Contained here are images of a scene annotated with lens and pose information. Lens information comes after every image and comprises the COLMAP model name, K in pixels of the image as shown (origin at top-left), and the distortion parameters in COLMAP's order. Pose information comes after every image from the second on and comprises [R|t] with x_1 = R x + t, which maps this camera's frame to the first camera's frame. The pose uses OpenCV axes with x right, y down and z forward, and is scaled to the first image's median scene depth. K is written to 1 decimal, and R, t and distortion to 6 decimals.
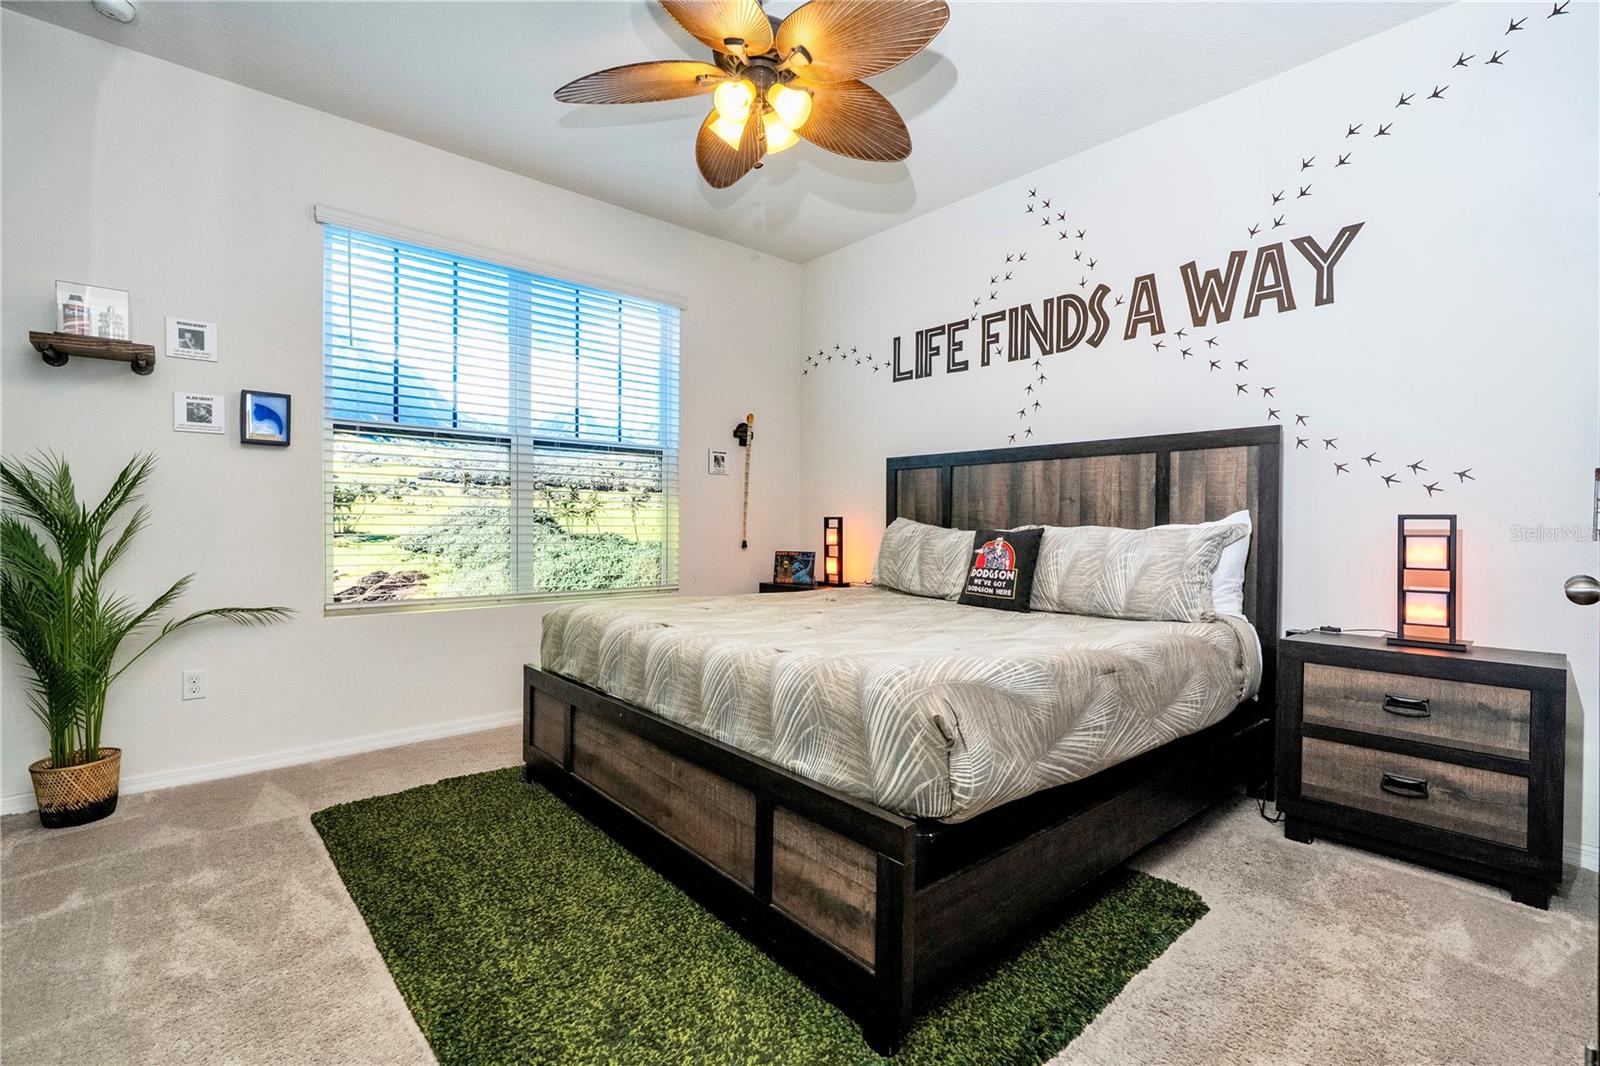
lens RADIAL K [[720.3, 0, 802.9], [0, 720.3, 536.7], [0, 0, 1]] dist [-0.004438, 0.002388]
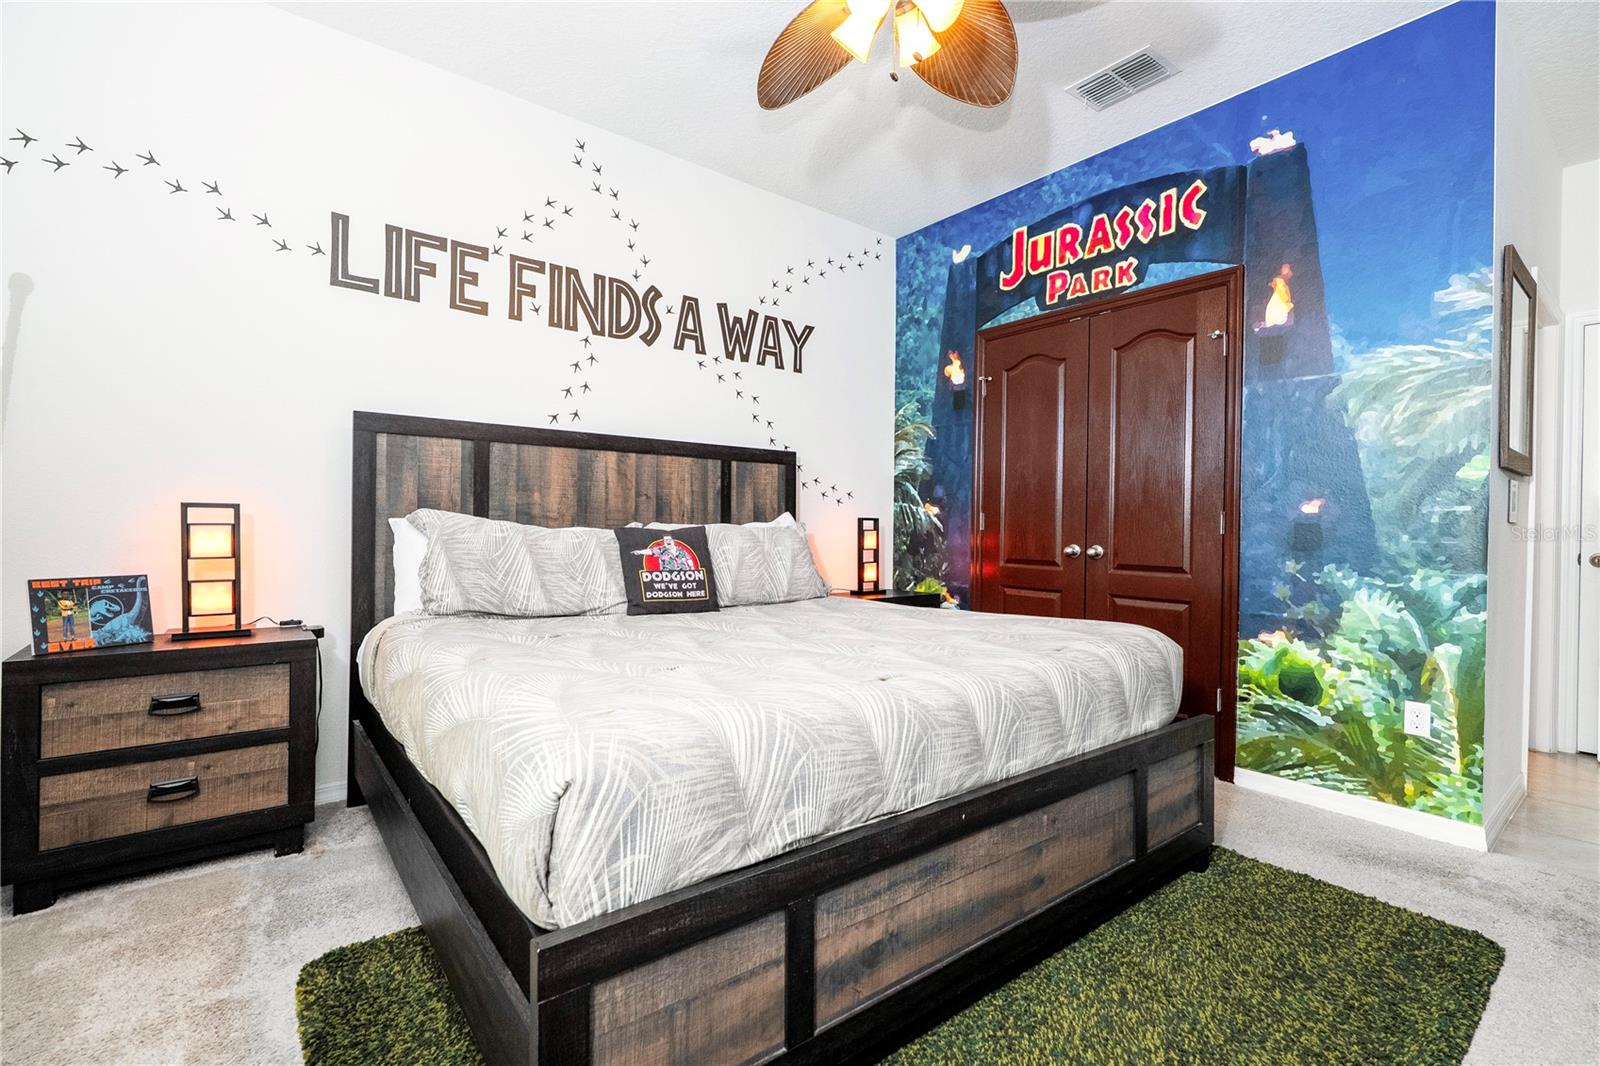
lens RADIAL K [[720.3, 0, 843.6], [0, 720.3, 514.2], [0, 0, 1]] dist [-0.004438, 0.002388]
pose [[0.028663, 0.009136, 0.999547, -0.577108], [0.003974, 0.999949, -0.009253, -0.016140], [-0.999581, 0.004237, 0.028625, 0.680554]]
